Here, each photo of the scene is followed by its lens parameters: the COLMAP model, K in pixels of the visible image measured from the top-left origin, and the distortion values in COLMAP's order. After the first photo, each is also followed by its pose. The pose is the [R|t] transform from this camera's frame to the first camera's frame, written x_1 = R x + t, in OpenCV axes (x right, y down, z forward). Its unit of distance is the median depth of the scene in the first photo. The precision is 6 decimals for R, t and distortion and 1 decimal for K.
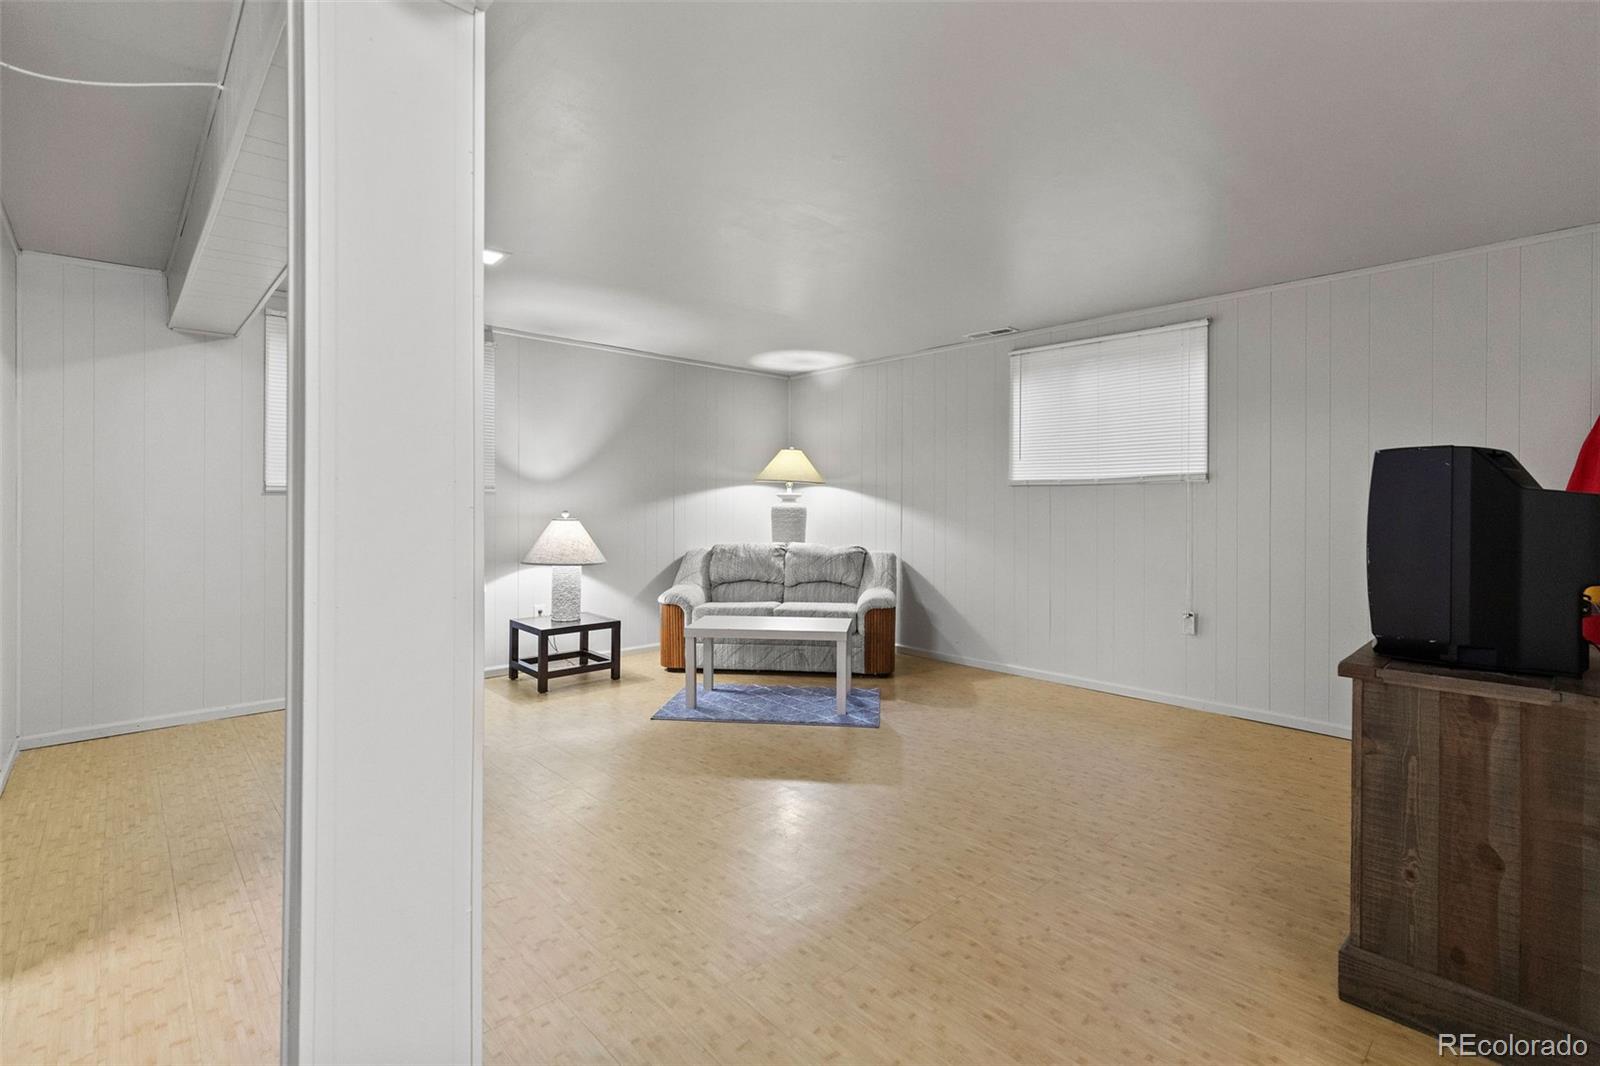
lens RADIAL K [[723.9, 0, 792.3], [0, 723.9, 518.4], [0, 0, 1]] dist [0.012190, -0.000944]
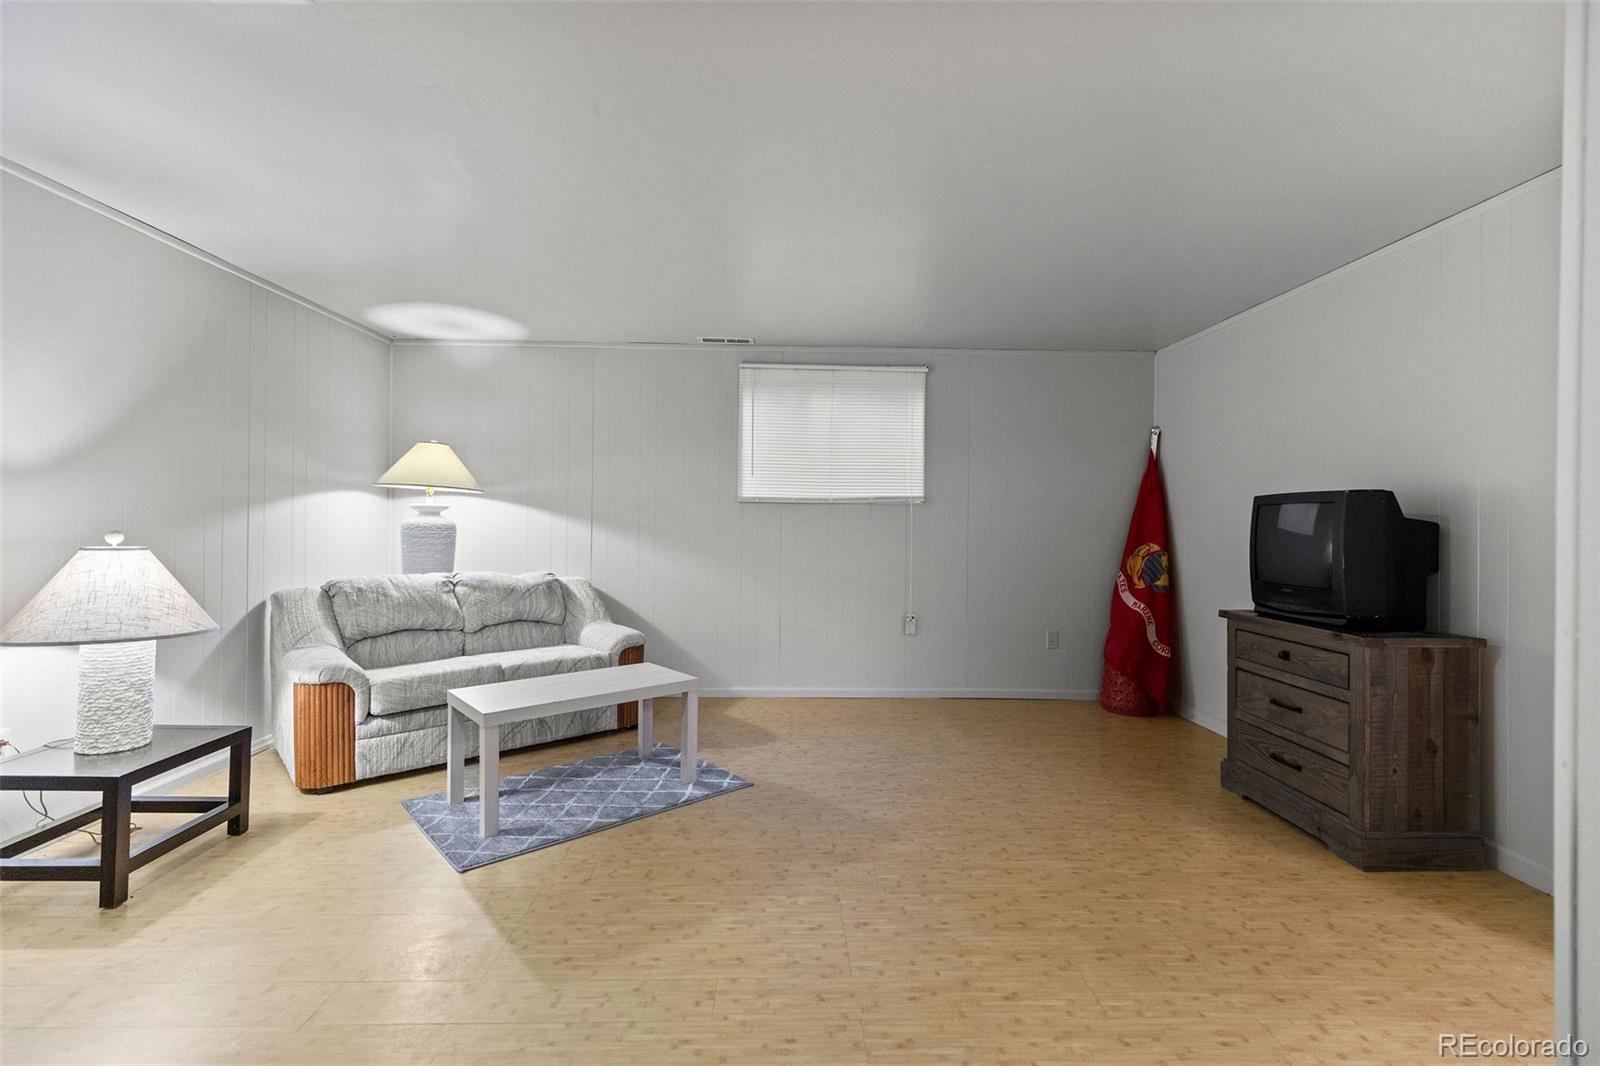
lens RADIAL K [[723.9, 0, 797.8], [0, 723.9, 531.3], [0, 0, 1]] dist [0.012190, -0.000944]
pose [[0.665327, -0.005037, 0.746535, -0.369809], [0.006596, 0.999978, 0.000869, -0.006908], [-0.746523, 0.004346, 0.665346, 0.304220]]
